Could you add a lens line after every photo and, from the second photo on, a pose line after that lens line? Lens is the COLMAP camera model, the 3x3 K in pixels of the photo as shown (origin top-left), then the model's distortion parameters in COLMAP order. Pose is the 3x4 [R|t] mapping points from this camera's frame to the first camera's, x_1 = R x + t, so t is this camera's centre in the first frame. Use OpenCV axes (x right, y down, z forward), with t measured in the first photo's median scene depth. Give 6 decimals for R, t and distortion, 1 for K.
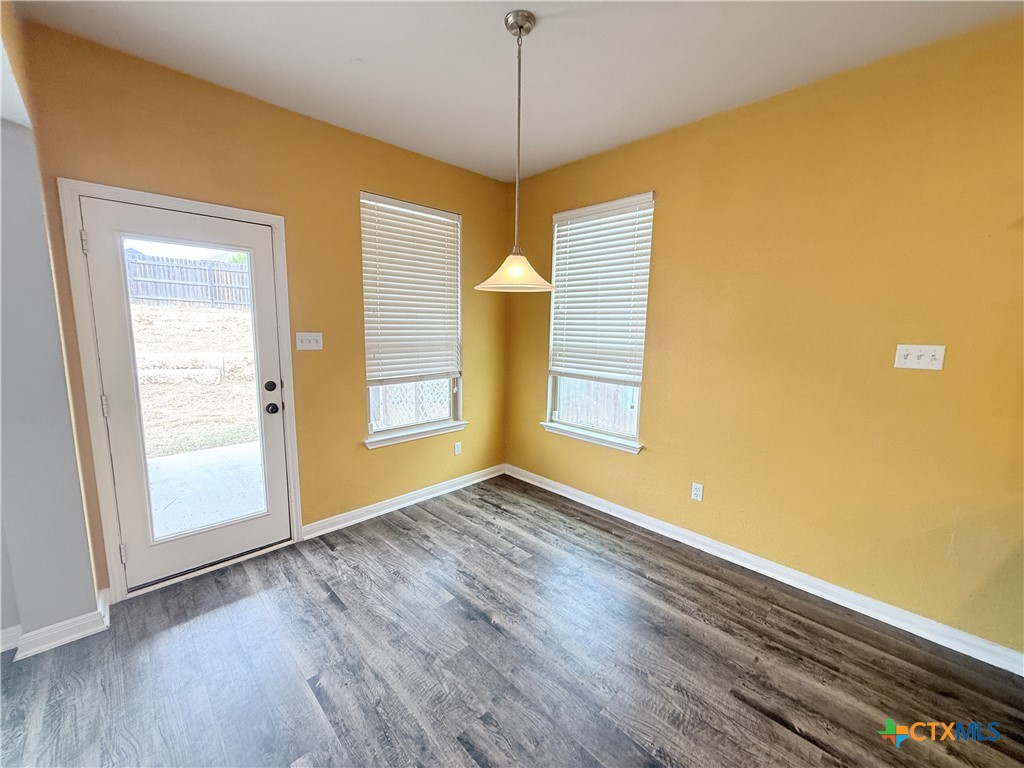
lens RADIAL K [[405.6, 0, 508.6], [0, 405.6, 383.7], [0, 0, 1]] dist [0.000132, -0.000019]
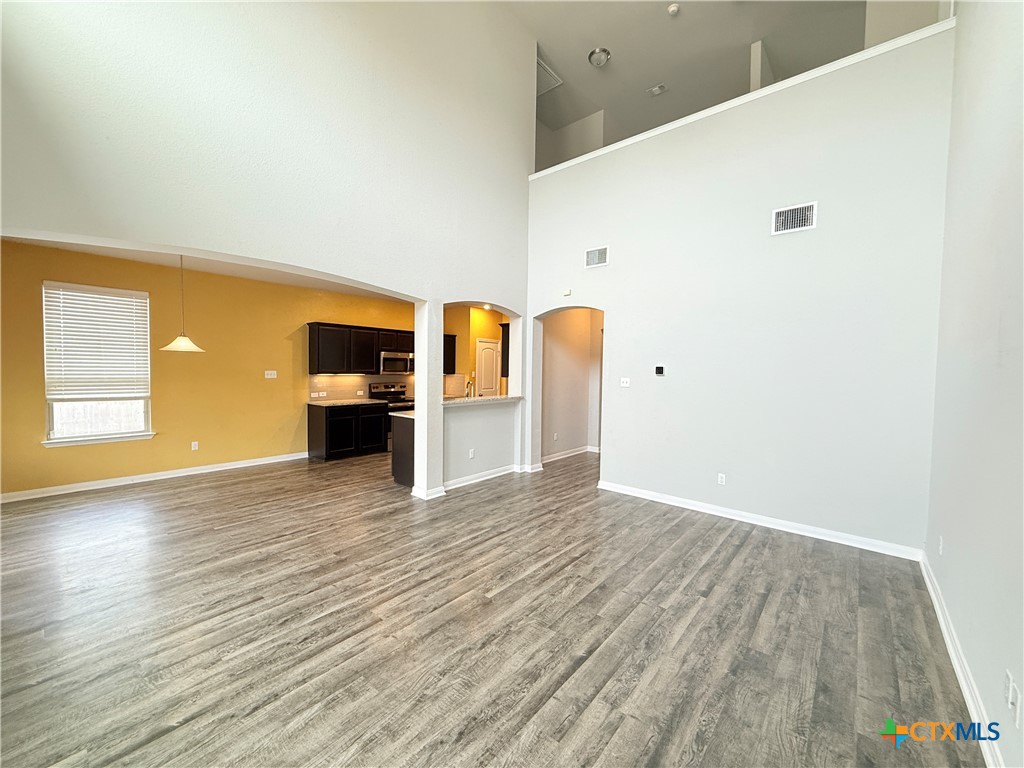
lens RADIAL K [[405.6, 0, 508.6], [0, 405.6, 383.7], [0, 0, 1]] dist [0.000132, -0.000019]
pose [[-0.081086, -0.057140, 0.995068, -1.498031], [0.124659, 0.989935, 0.067004, 0.017346], [-0.988881, 0.129477, -0.073146, -0.392183]]
